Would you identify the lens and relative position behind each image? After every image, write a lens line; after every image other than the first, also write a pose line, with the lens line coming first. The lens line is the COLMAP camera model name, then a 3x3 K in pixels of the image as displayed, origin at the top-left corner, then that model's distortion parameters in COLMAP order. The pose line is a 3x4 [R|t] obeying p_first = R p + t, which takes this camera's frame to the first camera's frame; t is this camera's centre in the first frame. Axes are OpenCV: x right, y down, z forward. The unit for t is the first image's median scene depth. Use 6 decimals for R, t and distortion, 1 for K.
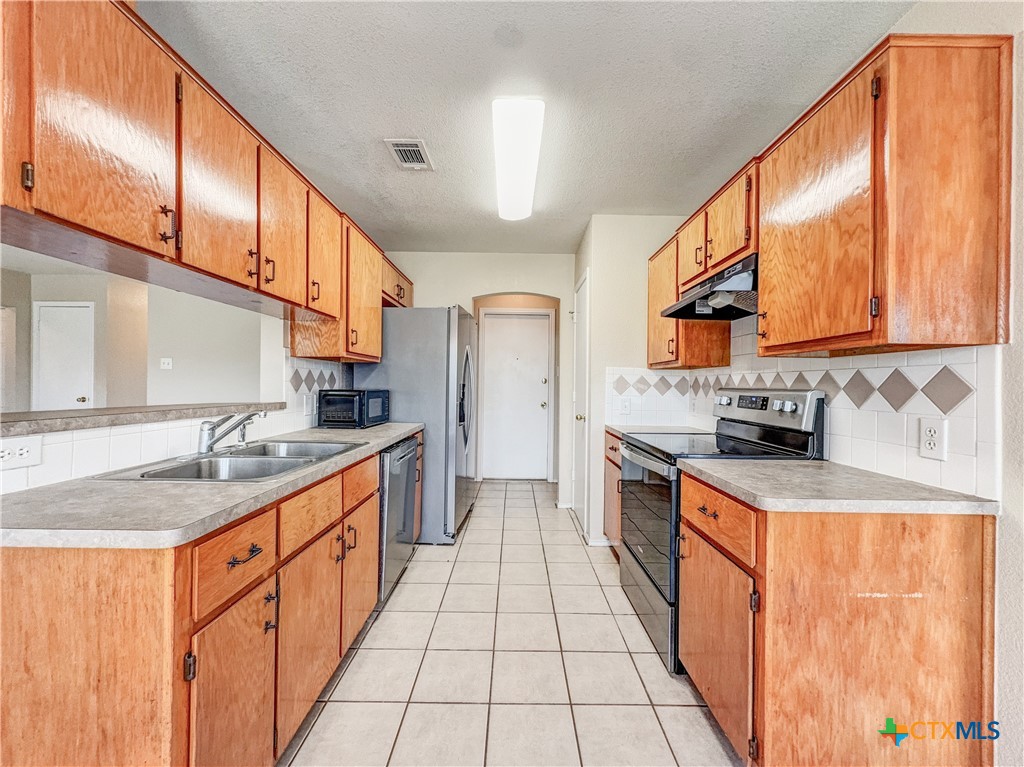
lens RADIAL K [[417.1, 0, 511.2], [0, 417.1, 382.8], [0, 0, 1]] dist [-0.000219, -0.000513]
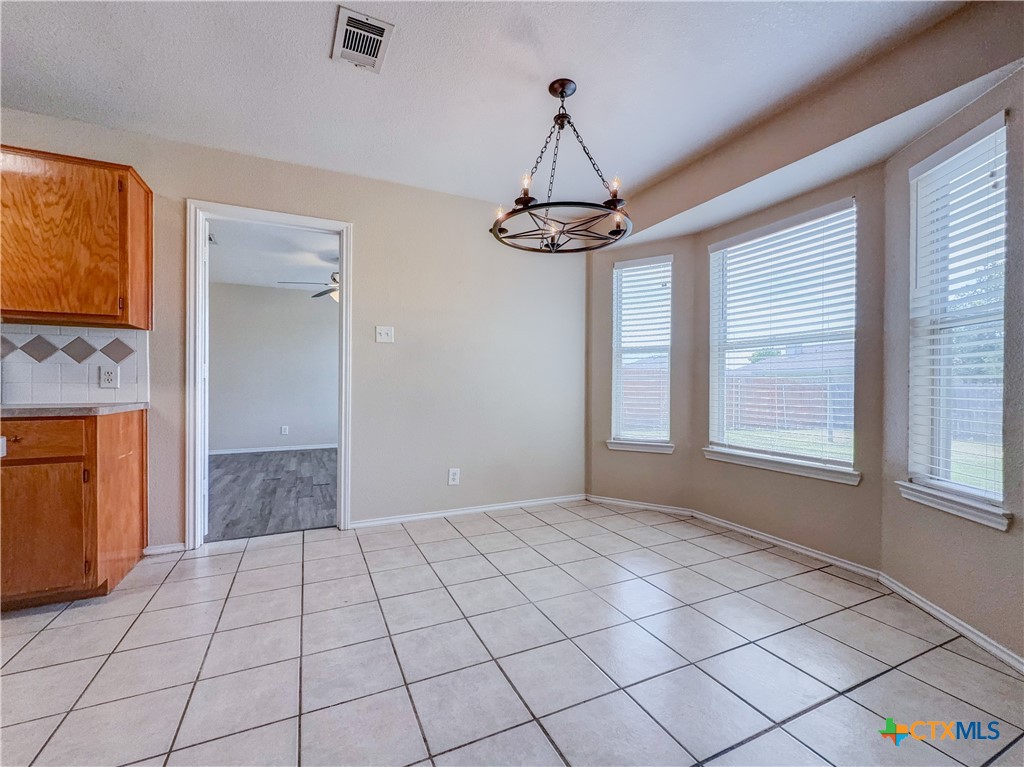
lens RADIAL K [[446.5, 0, 514.2], [0, 446.5, 387.3], [0, 0, 1]] dist [0.039078, -0.000049]
pose [[-0.429201, -0.014147, 0.903098, -1.627861], [-0.006139, 0.999900, 0.012746, 0.146512], [-0.903188, -0.000073, -0.429245, 0.265547]]
